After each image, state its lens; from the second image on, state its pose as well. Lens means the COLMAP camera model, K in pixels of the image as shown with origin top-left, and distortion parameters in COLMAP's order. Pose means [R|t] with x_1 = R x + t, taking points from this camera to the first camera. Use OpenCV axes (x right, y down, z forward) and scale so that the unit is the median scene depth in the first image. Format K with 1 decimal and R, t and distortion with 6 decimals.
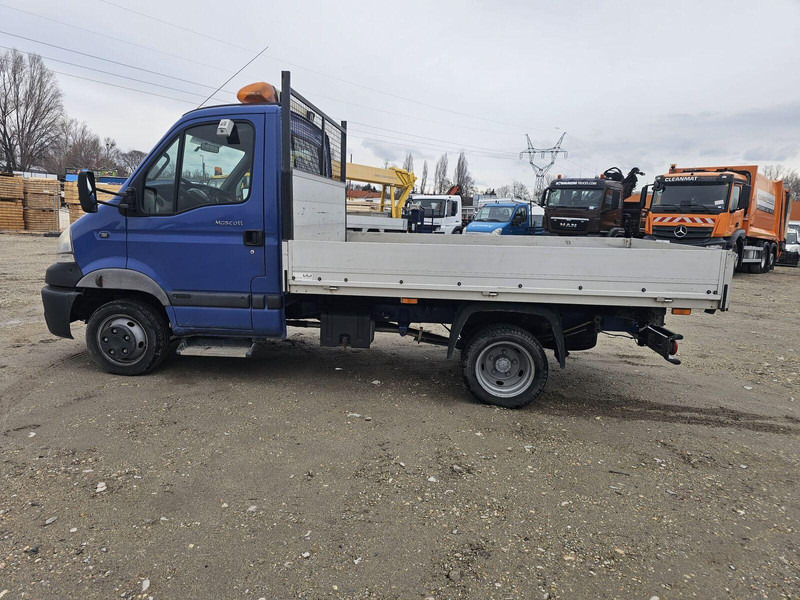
lens RADIAL K [[554.3, 0, 400.0], [0, 554.3, 300.0], [0, 0, 1]] dist [0.004087, 0.000106]
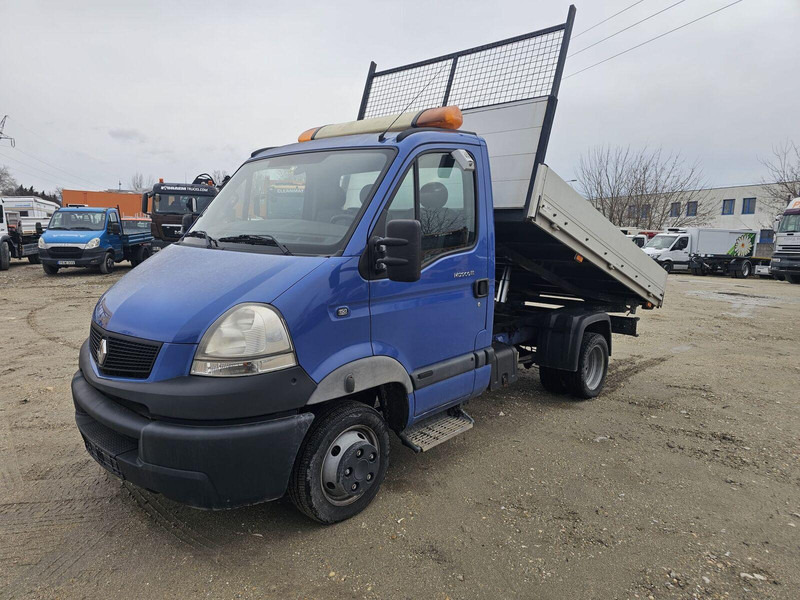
lens RADIAL K [[554.3, 0, 400.0], [0, 554.3, 300.0], [0, 0, 1]] dist [0.004087, 0.000106]
pose [[0.598575, -0.143532, 0.788103, -0.987269], [0.138365, 0.987555, 0.074767, -0.167936], [-0.789026, 0.064292, 0.610986, 0.555418]]
